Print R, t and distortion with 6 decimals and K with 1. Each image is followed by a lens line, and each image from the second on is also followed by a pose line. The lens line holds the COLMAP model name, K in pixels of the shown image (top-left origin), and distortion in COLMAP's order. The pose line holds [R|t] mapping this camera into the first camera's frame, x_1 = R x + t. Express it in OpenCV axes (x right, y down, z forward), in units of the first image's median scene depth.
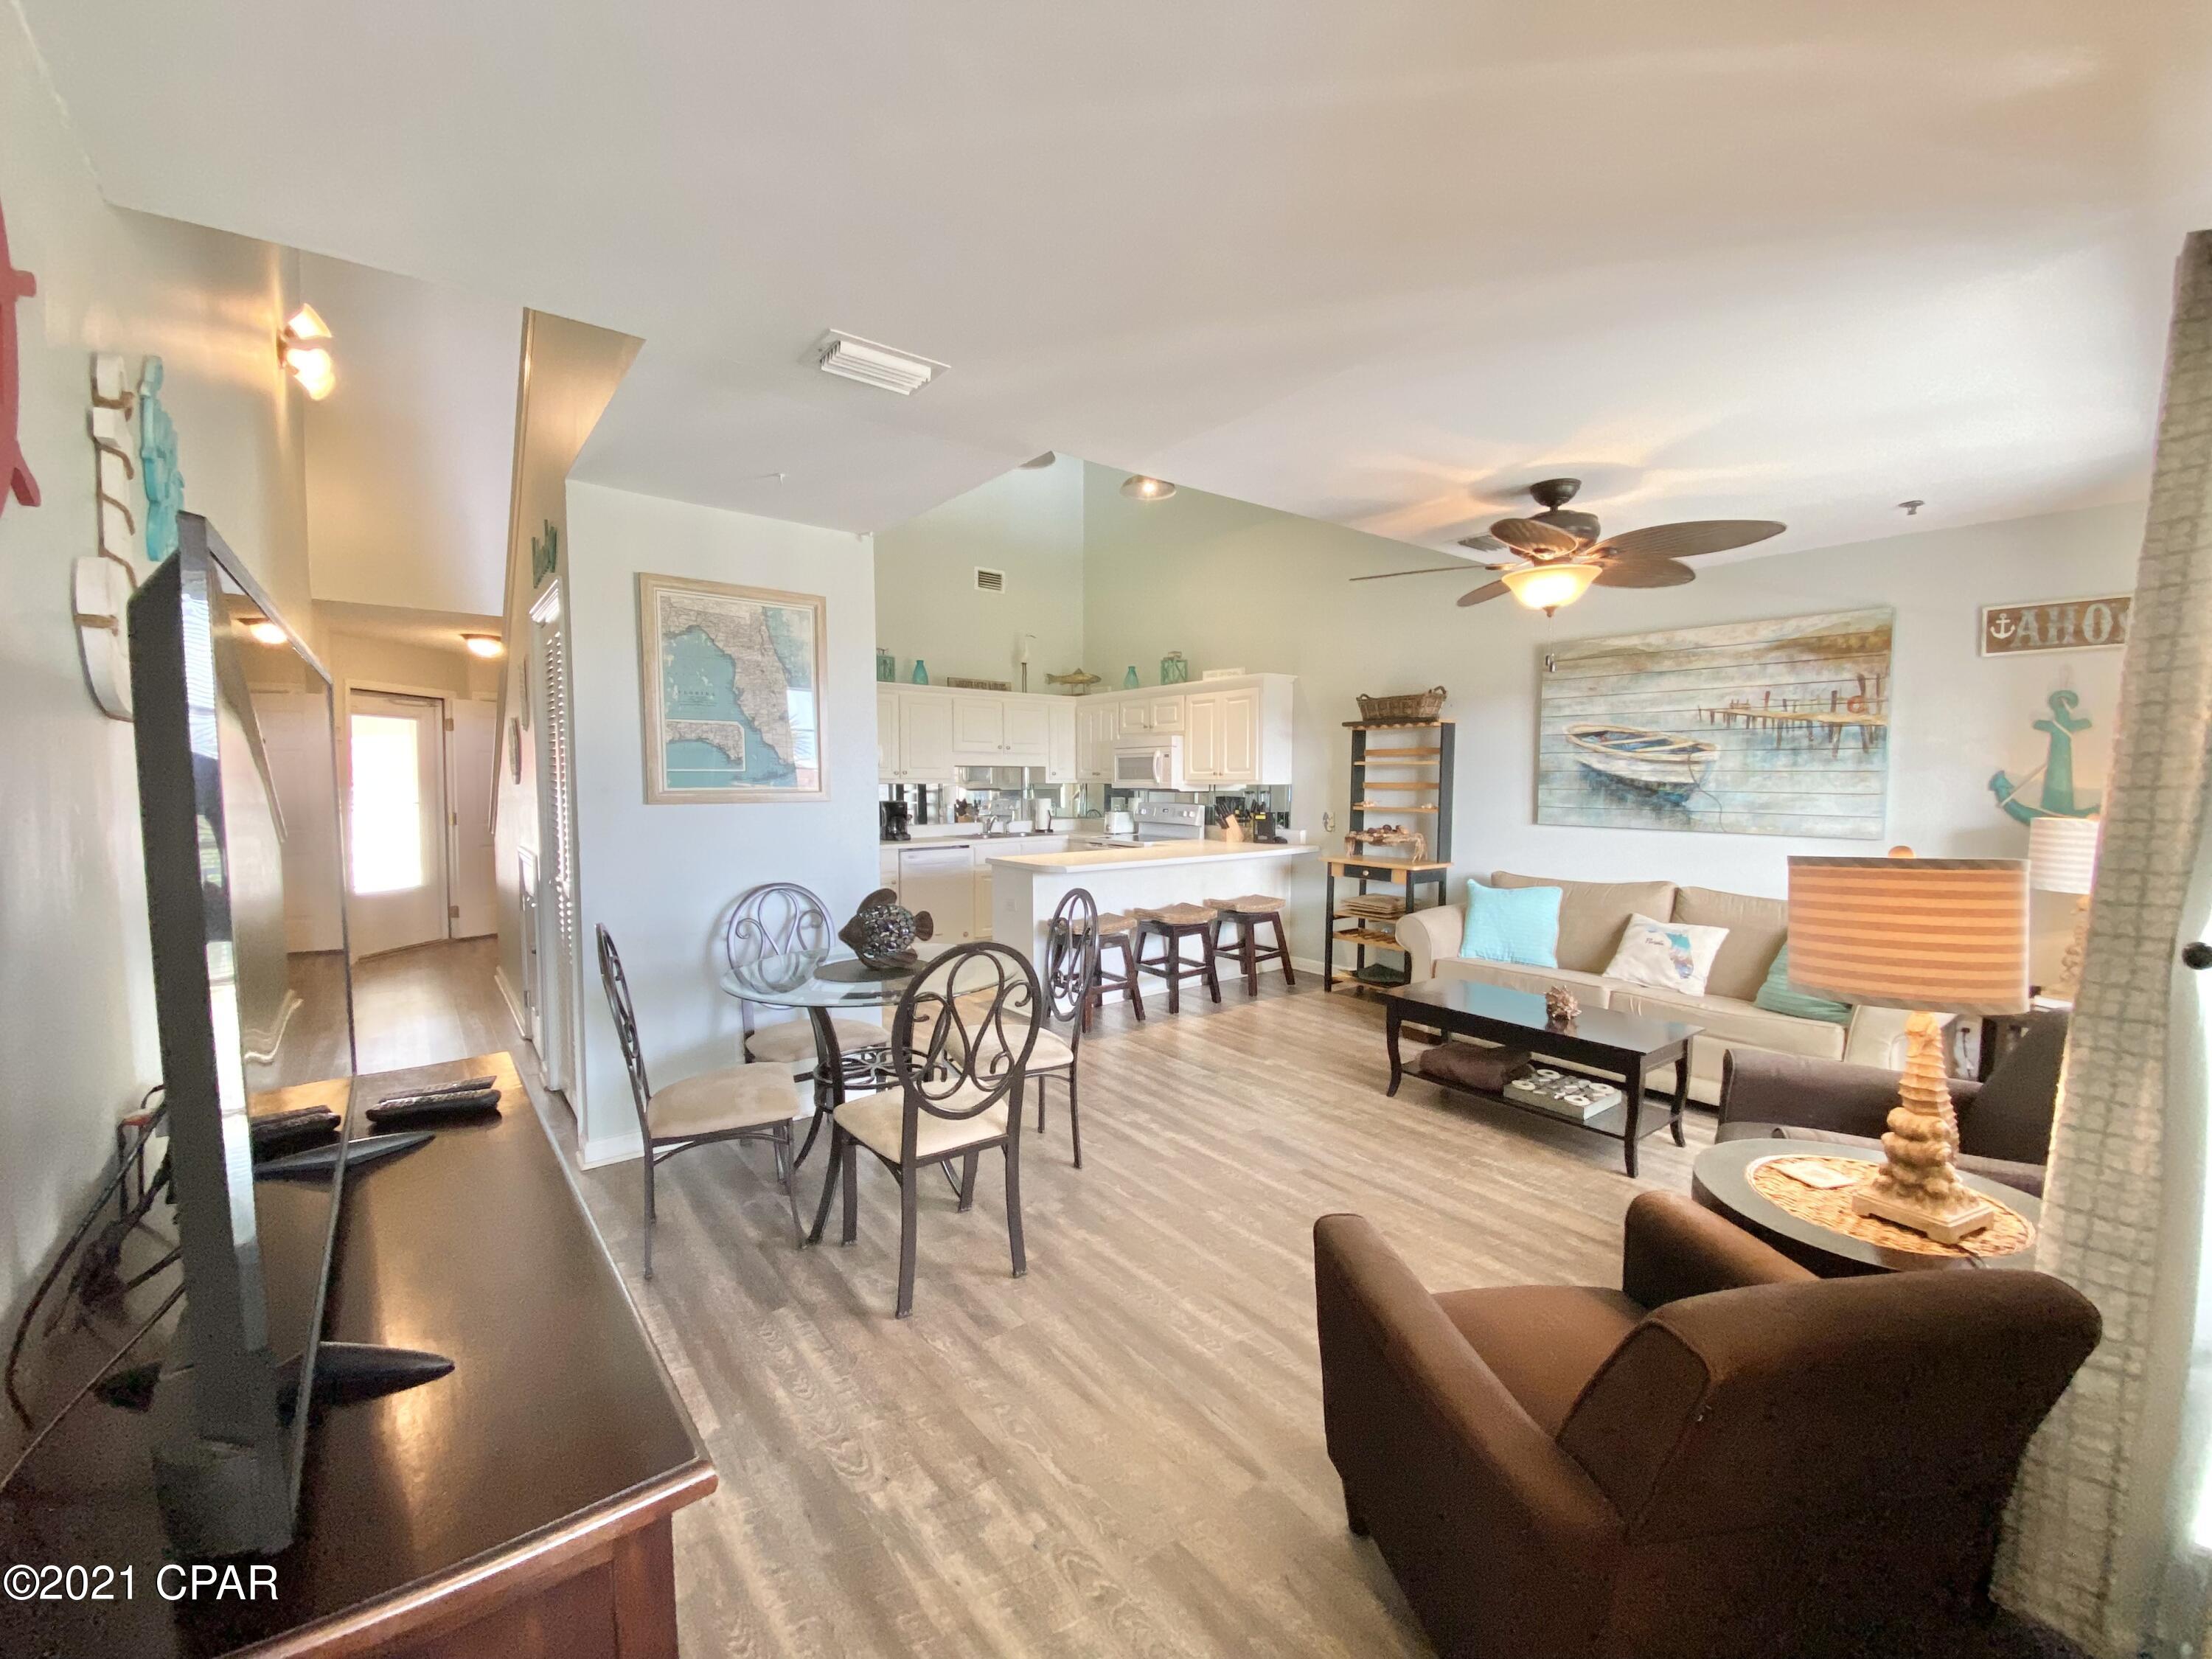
lens RADIAL K [[905.1, 0, 1092.3], [0, 905.1, 841.0], [0, 0, 1]] dist [0.017314, -0.018932]
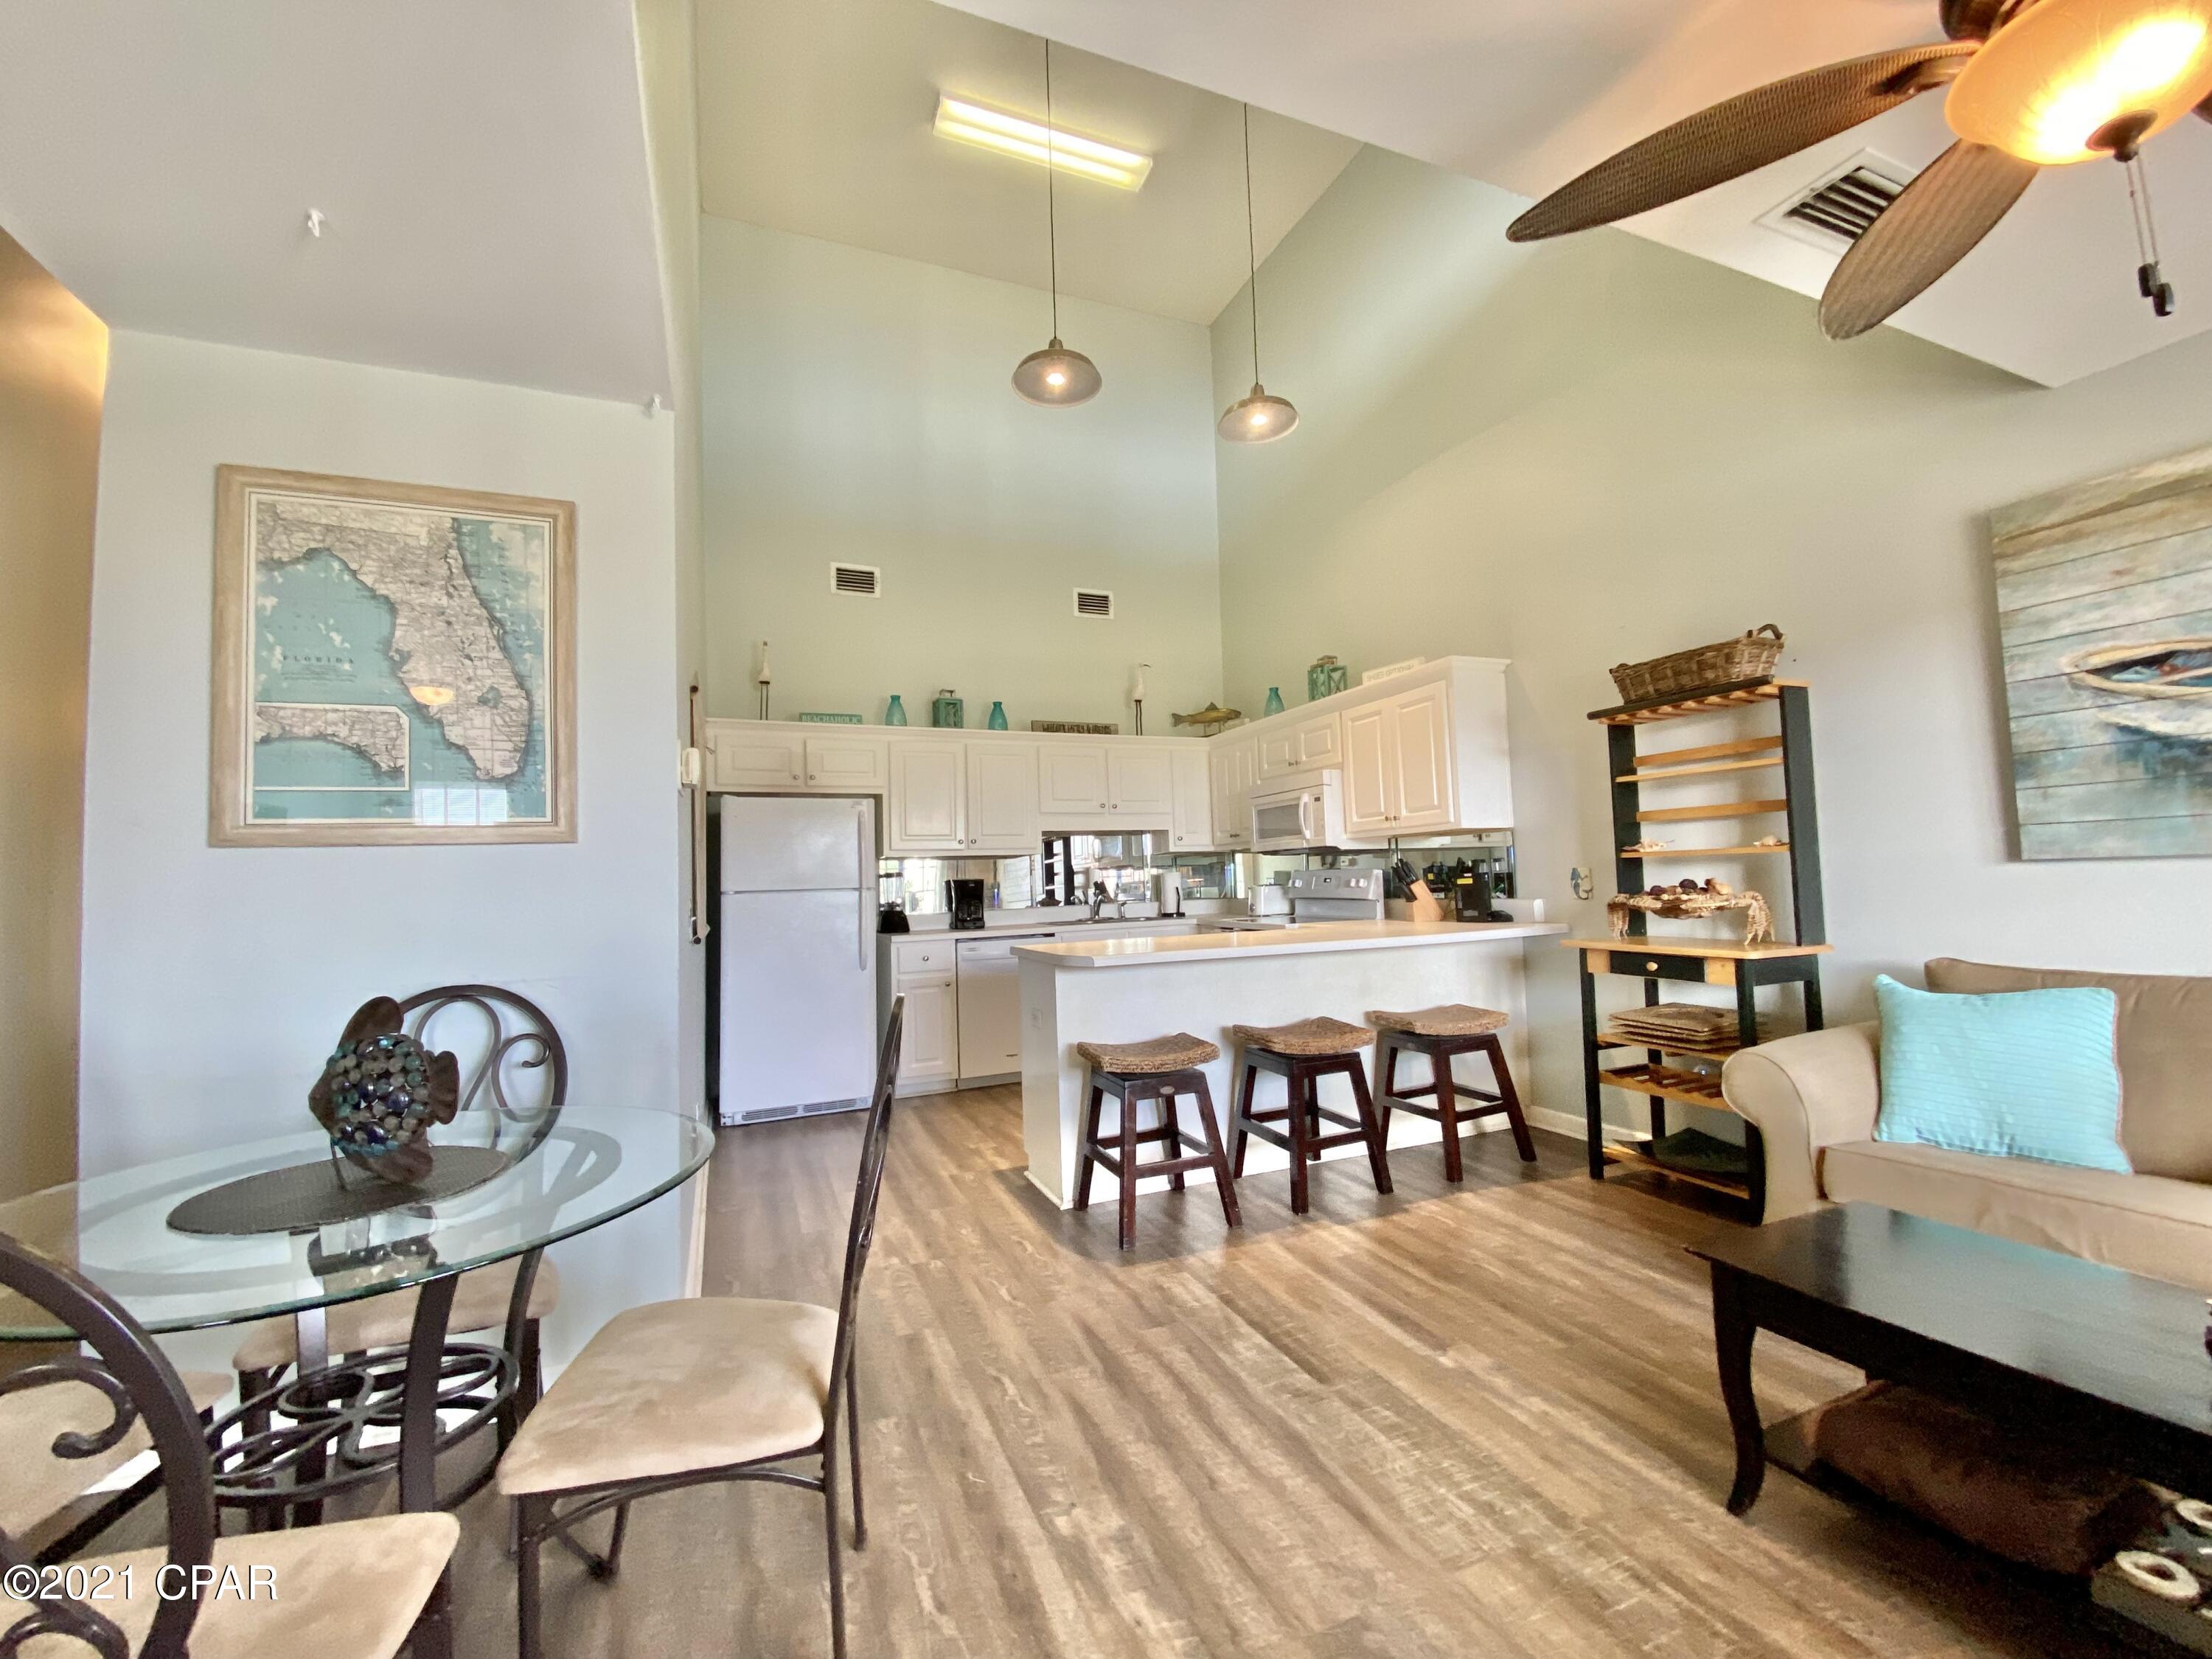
lens RADIAL K [[916.9, 0, 1094.8], [0, 916.9, 829.2], [0, 0, 1]] dist [0.008094, -0.015737]
pose [[0.963290, -0.047803, -0.264174, 0.127287], [0.014681, 0.991927, -0.125958, 0.018224], [0.268062, 0.117456, 0.956215, 0.365999]]
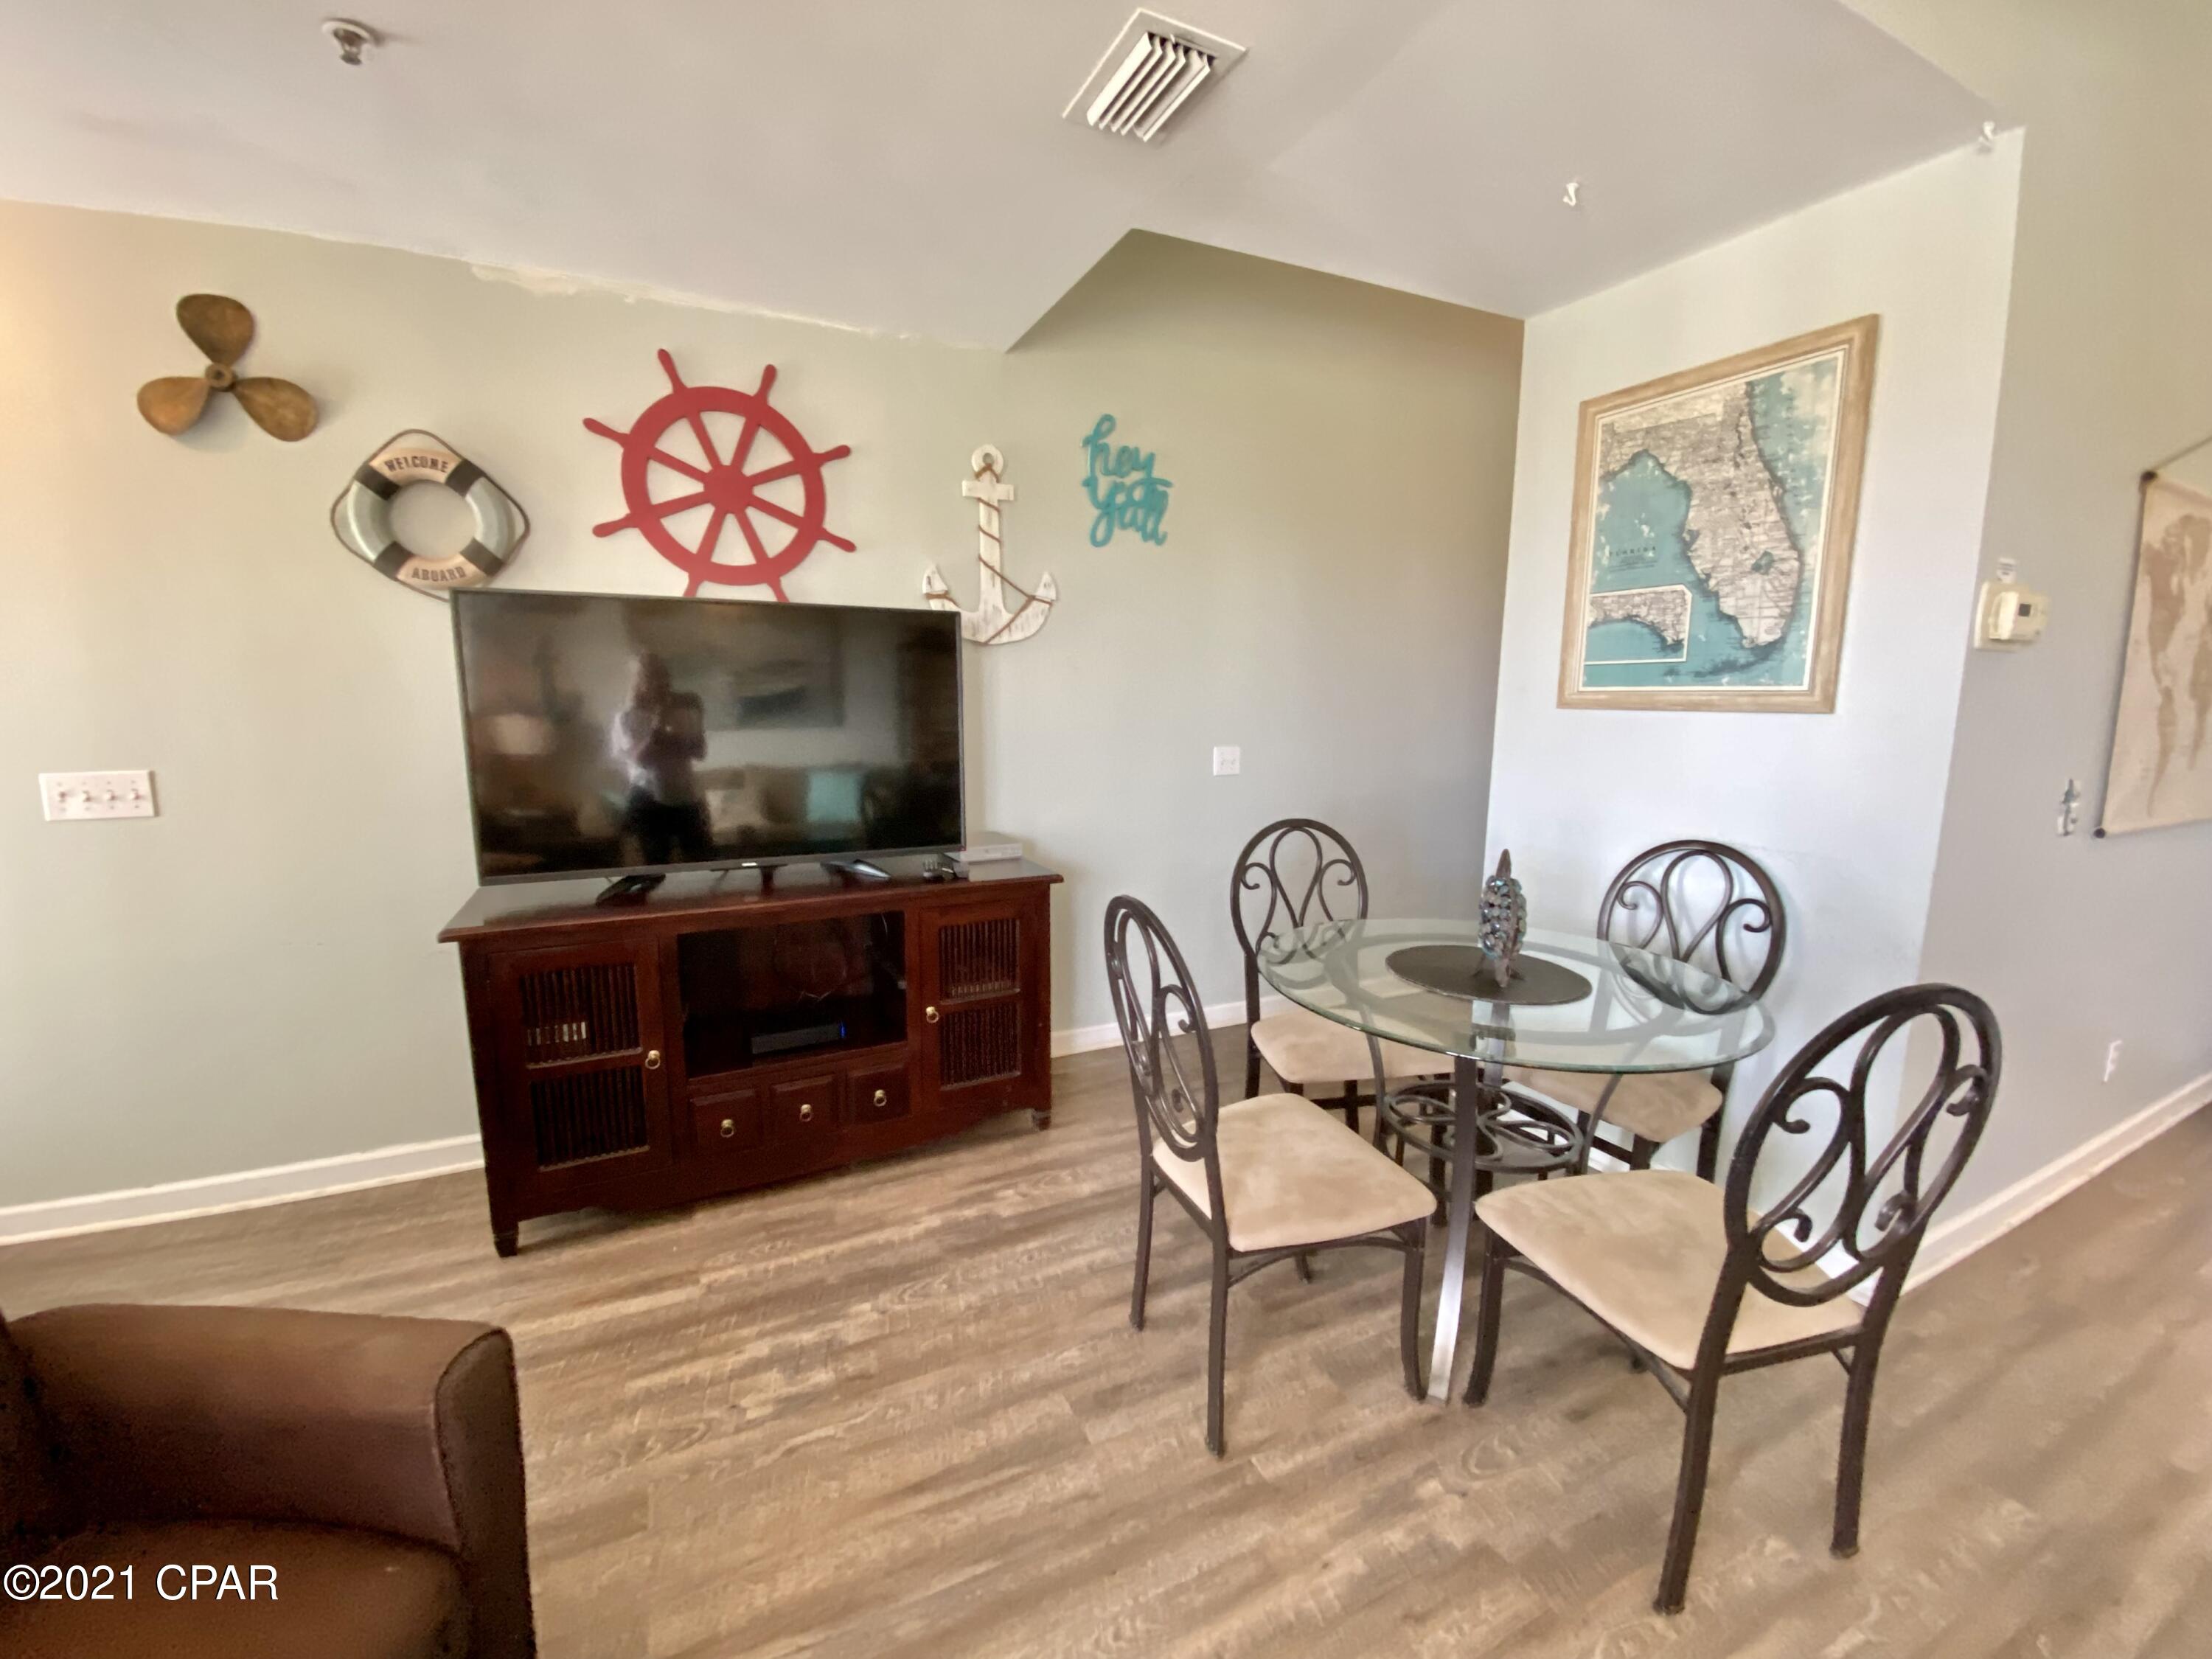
lens RADIAL K [[905.1, 0, 1092.3], [0, 905.1, 841.0], [0, 0, 1]] dist [0.017314, -0.018932]
pose [[-0.216399, 0.154767, -0.963960, 0.233569], [-0.071855, 0.982153, 0.173819, -0.021697], [0.973657, 0.106879, -0.201416, 0.478063]]
